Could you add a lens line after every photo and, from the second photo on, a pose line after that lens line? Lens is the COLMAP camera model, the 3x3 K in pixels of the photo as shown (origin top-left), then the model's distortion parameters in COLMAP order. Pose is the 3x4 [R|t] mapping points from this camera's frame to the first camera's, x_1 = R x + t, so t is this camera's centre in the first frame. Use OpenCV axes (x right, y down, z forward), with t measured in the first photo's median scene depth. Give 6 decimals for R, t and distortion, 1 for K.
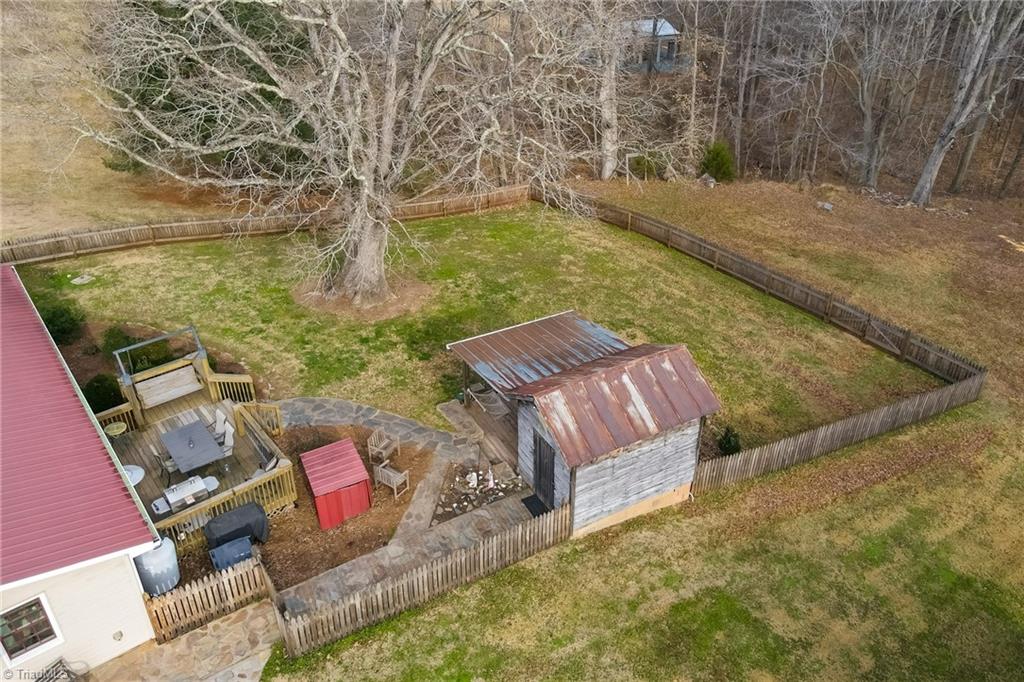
lens RADIAL K [[751.7, 0, 509.1], [0, 751.7, 302.8], [0, 0, 1]] dist [0.007662, 0.011173]
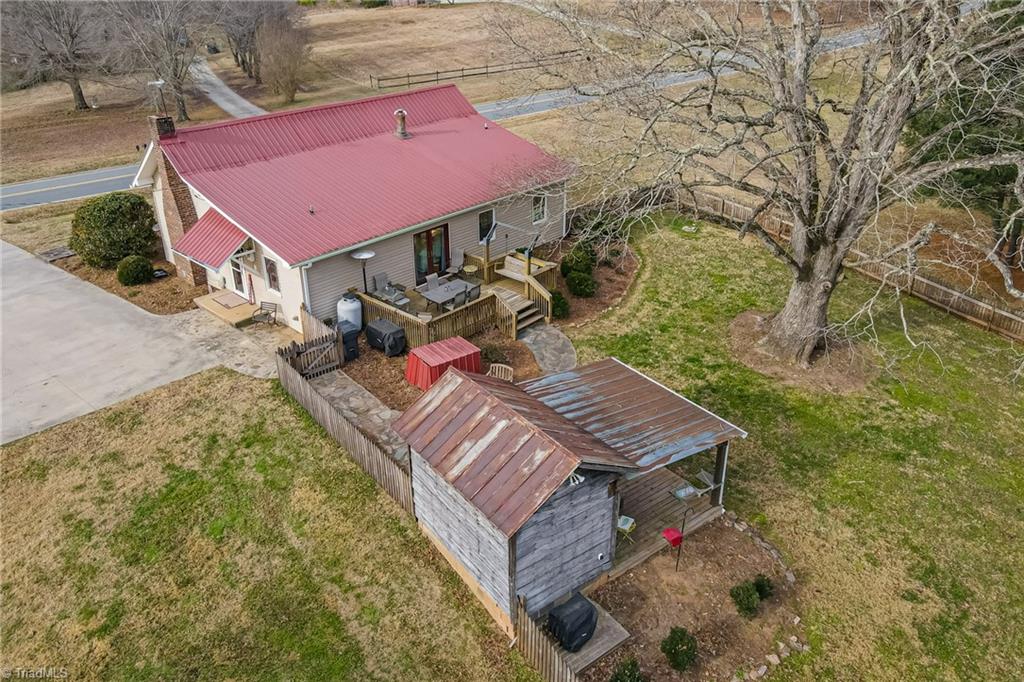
lens RADIAL K [[751.7, 0, 512.0], [0, 751.7, 300.7], [0, 0, 1]] dist [0.007662, 0.011173]
pose [[0.148472, 0.415794, -0.897258, 0.649388], [-0.479659, 0.823720, 0.302345, -0.206305], [0.864803, 0.385488, 0.321739, 0.530803]]
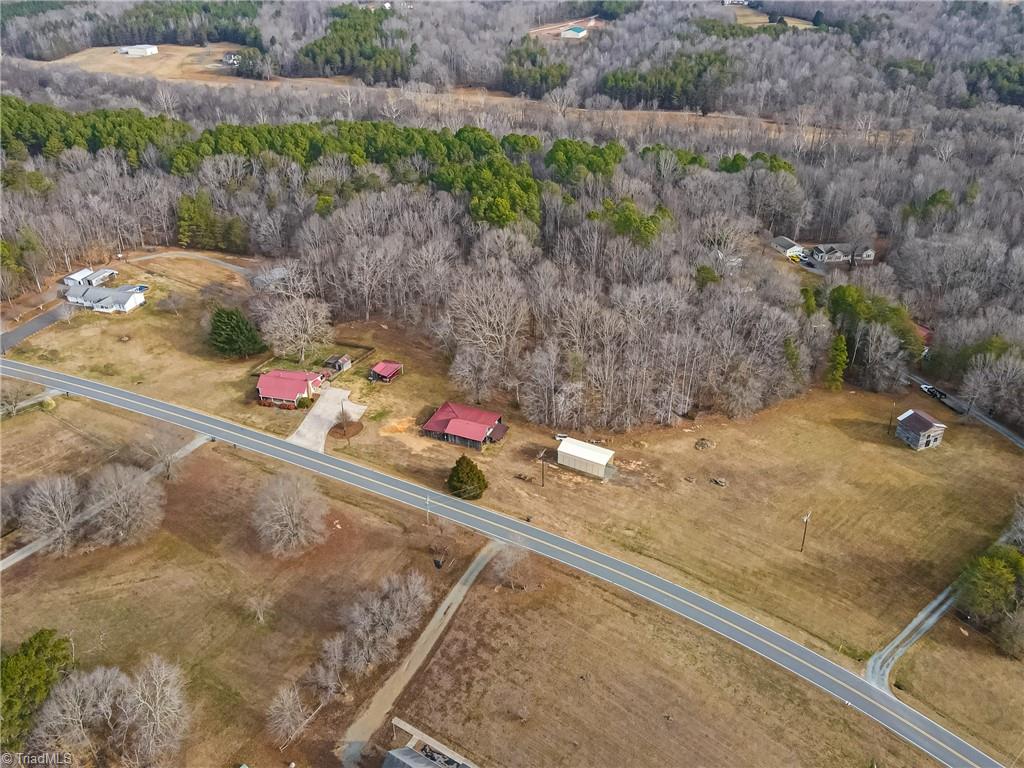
lens RADIAL K [[767.4, 0, 511.0], [0, 767.4, 383.2], [0, 0, 1]] dist [0.003552, 0.017552]
pose [[0.794290, -0.321561, 0.515462, -3.228783], [0.299923, 0.945391, 0.127604, -0.213147], [-0.528346, 0.053244, 0.847358, -8.342465]]
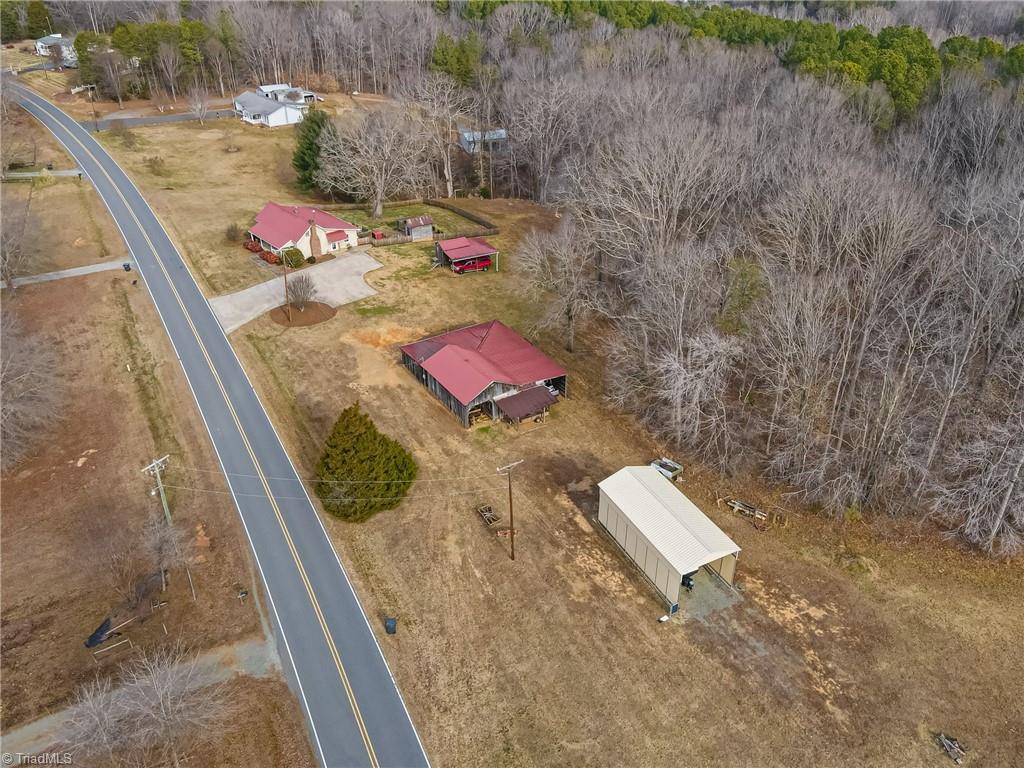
lens RADIAL K [[767.4, 0, 543.1], [0, 767.4, 391.6], [0, 0, 1]] dist [0.003552, 0.017552]
pose [[0.997255, -0.024158, 0.069986, 0.581715], [0.021397, 0.998973, 0.039940, 1.106560], [-0.070879, -0.038333, 0.996748, -4.766443]]
